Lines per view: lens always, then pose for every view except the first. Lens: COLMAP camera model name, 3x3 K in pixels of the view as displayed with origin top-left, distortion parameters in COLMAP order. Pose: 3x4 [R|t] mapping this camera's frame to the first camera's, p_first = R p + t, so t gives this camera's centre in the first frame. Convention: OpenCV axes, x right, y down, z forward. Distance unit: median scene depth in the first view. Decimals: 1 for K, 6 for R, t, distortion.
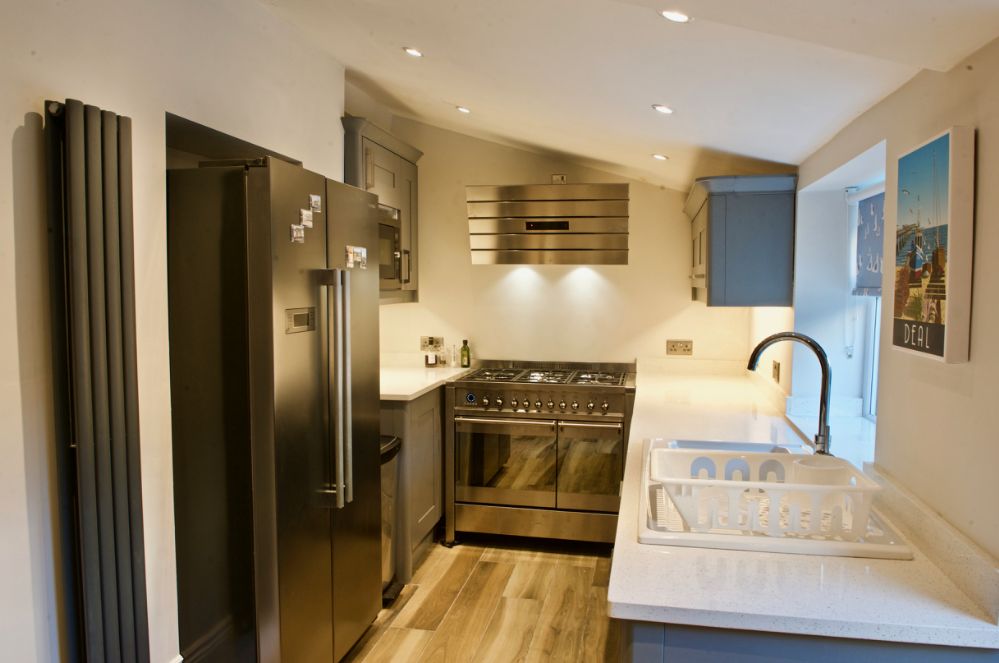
lens RADIAL K [[705.4, 0, 501.6], [0, 705.4, 332.3], [0, 0, 1]] dist [-0.038171, -0.008357]
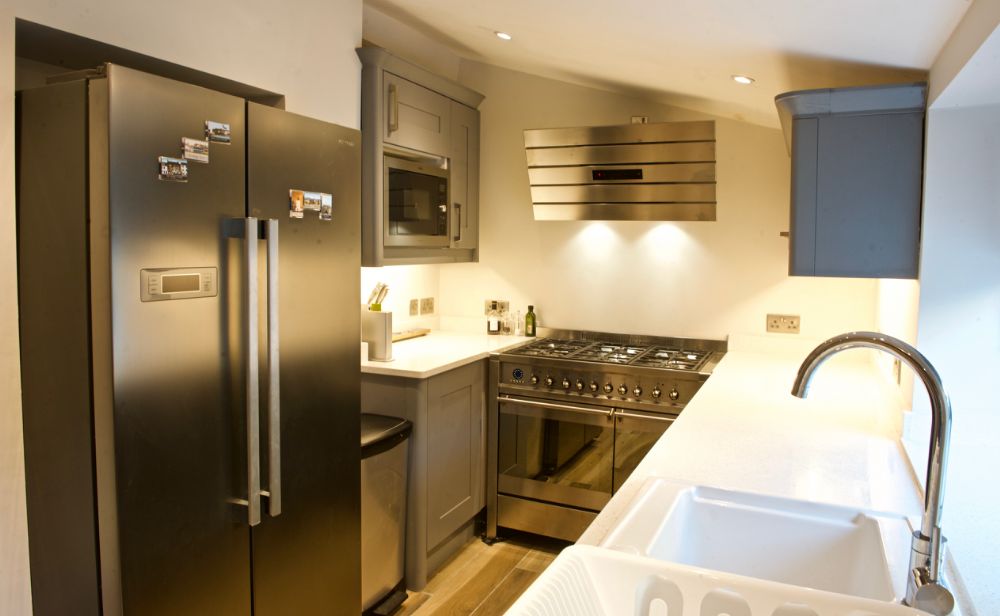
lens RADIAL K [[666.3, 0, 496.2], [0, 666.3, 286.3], [0, 0, 1]] dist [-0.039459, -0.005739]
pose [[0.974150, 0.026220, -0.224374, 0.110580], [-0.027570, 0.999616, -0.002888, -0.011470], [0.224212, 0.008999, 0.974499, 0.201030]]
